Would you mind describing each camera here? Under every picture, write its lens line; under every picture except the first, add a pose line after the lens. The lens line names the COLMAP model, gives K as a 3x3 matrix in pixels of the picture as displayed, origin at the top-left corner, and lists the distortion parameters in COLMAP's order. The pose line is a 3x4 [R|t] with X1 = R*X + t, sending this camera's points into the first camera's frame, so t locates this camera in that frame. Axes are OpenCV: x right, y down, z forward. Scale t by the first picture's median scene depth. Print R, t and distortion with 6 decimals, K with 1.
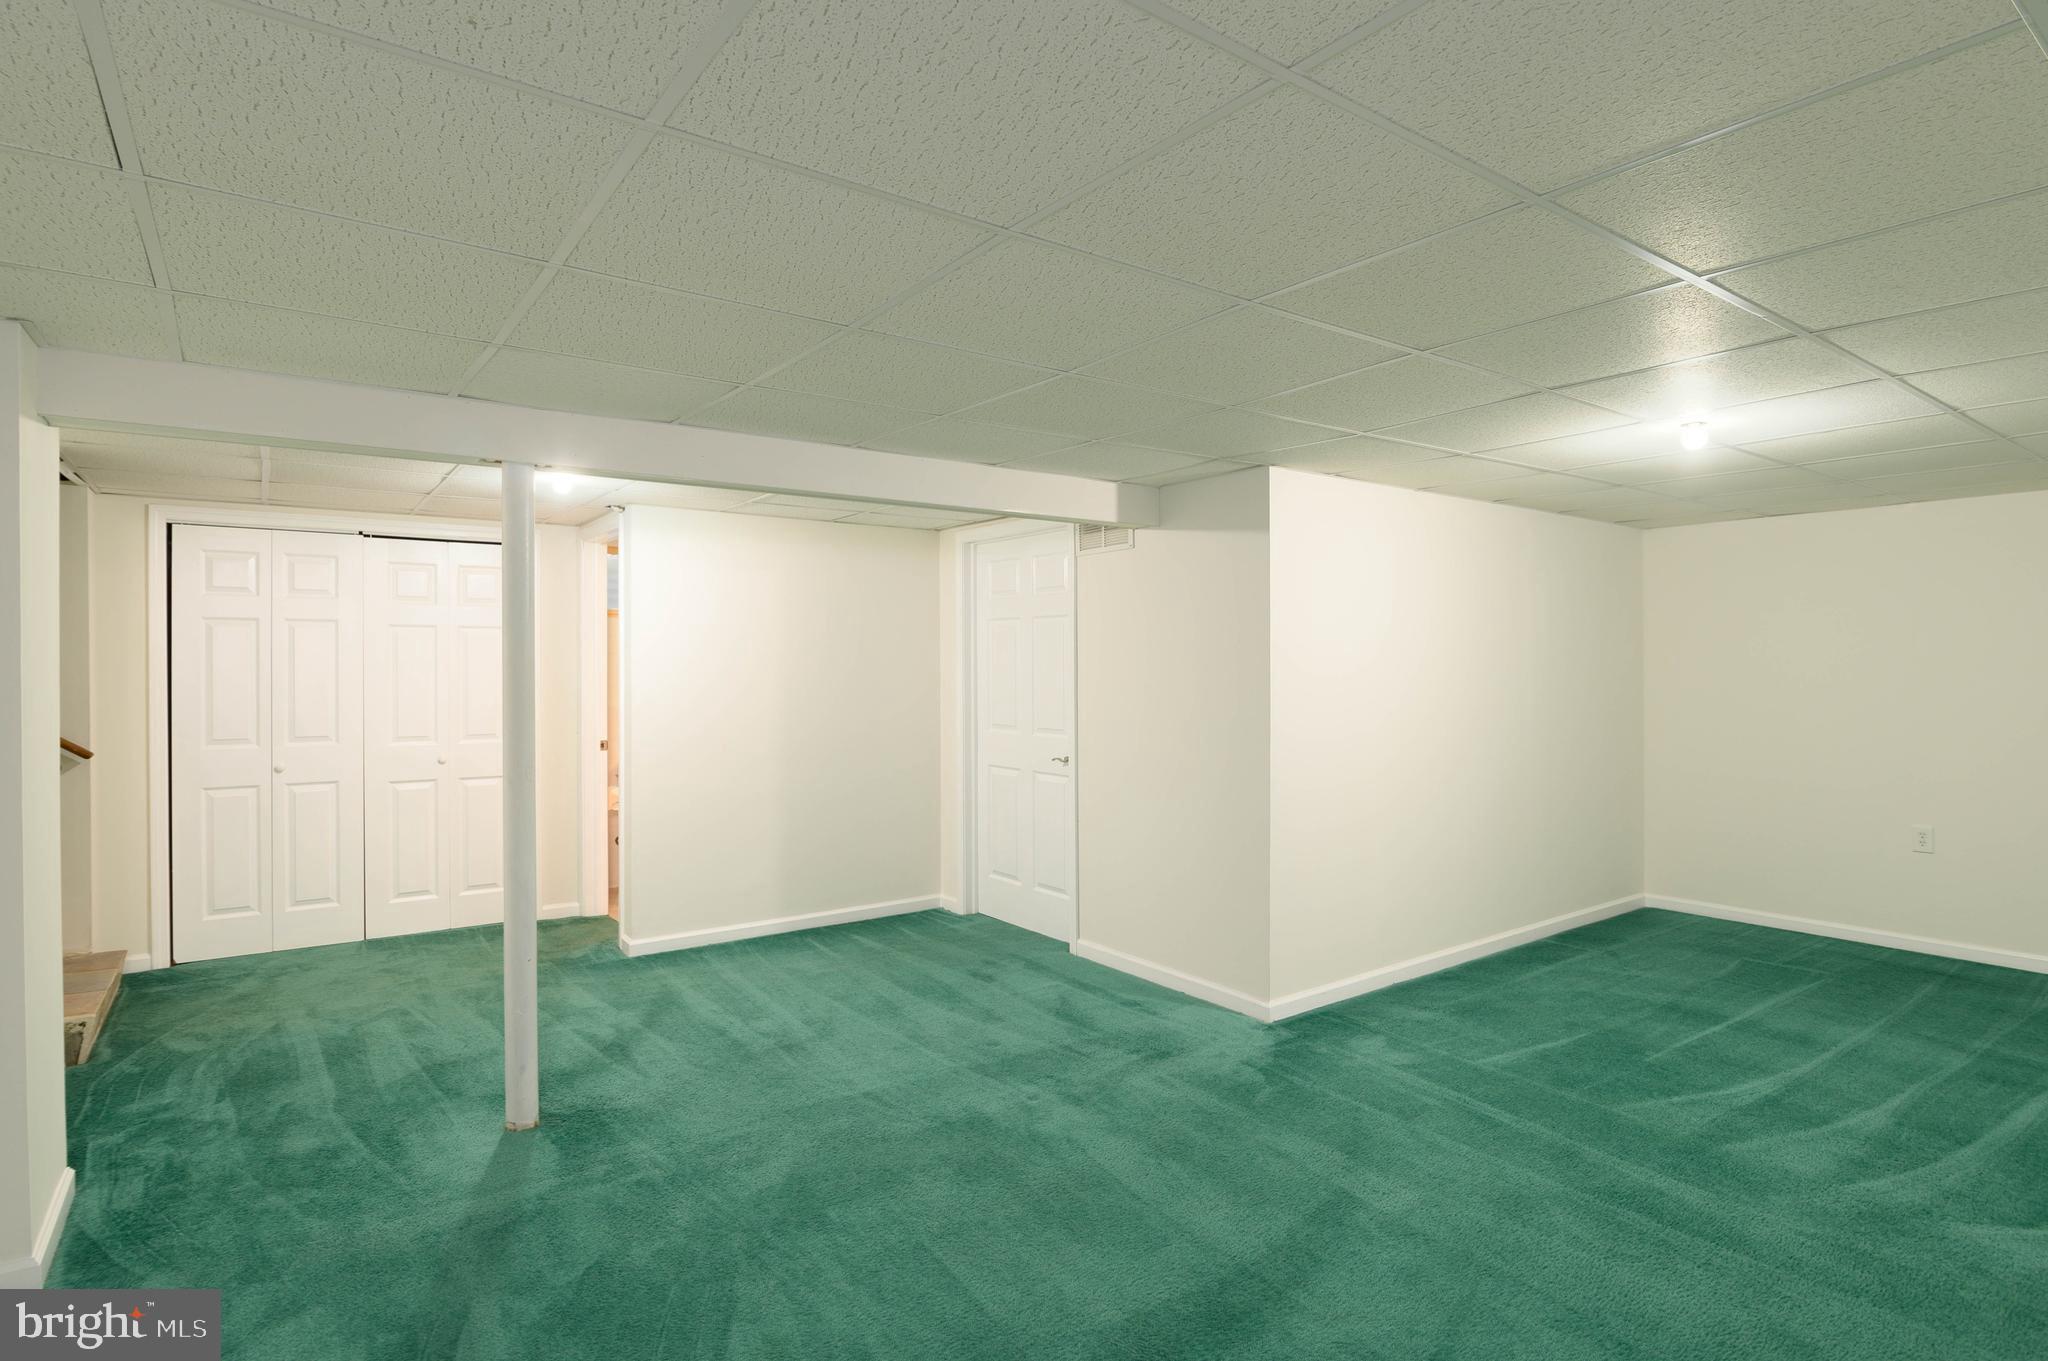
lens RADIAL K [[997.7, 0, 1015.4], [0, 997.7, 673.5], [0, 0, 1]] dist [-0.025404, -0.000242]
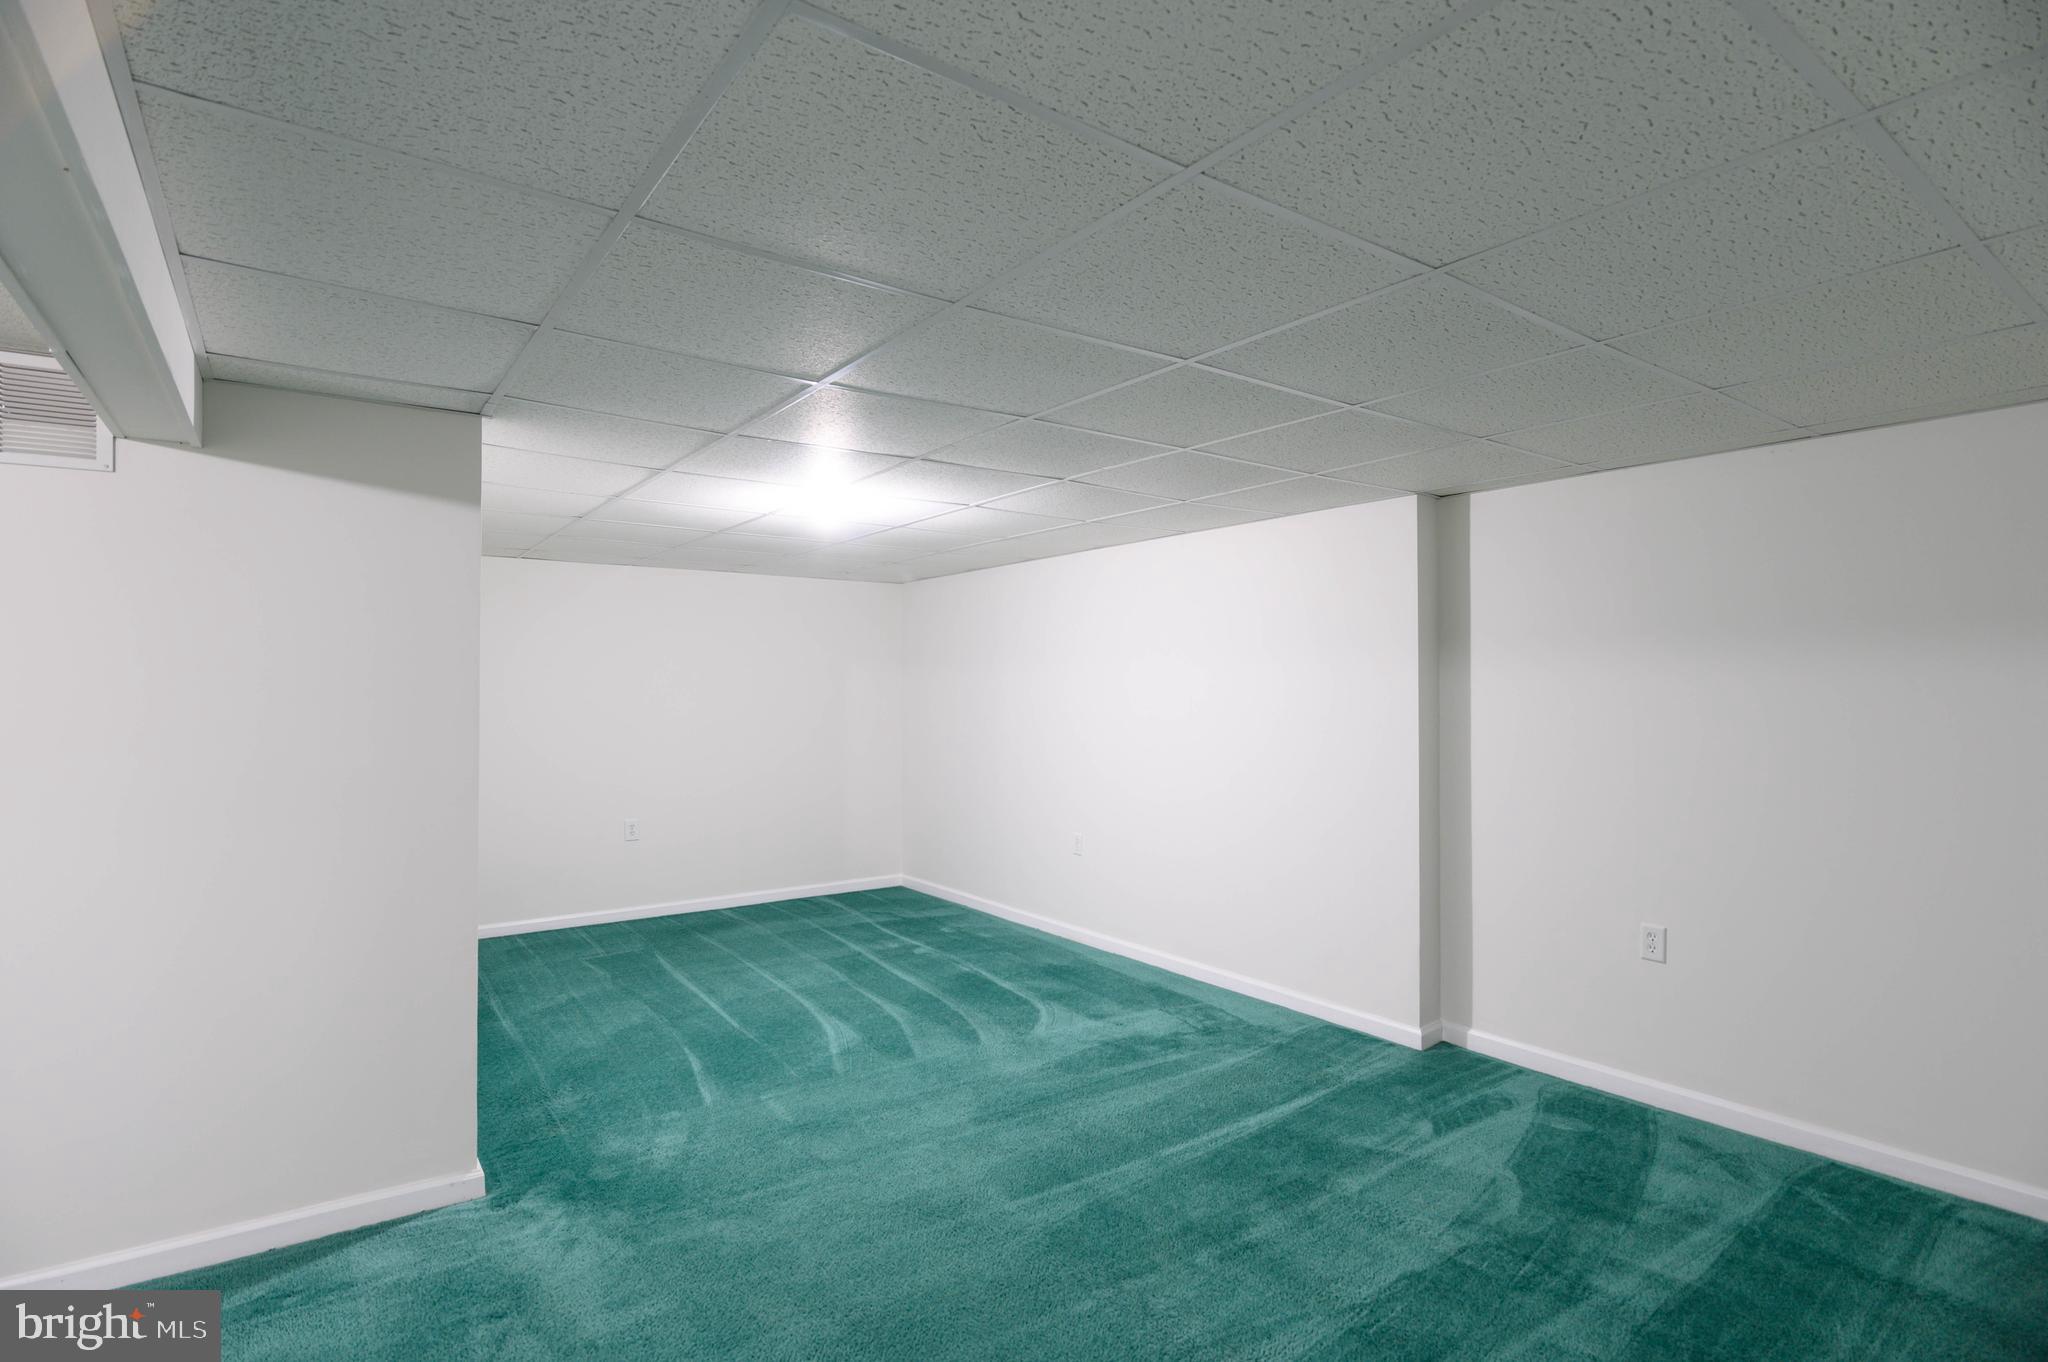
lens RADIAL K [[1020.2, 0, 1016.5], [0, 1020.2, 694.3], [0, 0, 1]] dist [-0.027271, 0.000945]
pose [[-0.010449, -0.004510, 0.999935, -0.529073], [0.000991, 0.999989, 0.004520, -0.015675], [-0.999945, 0.001038, -0.010444, 0.694084]]
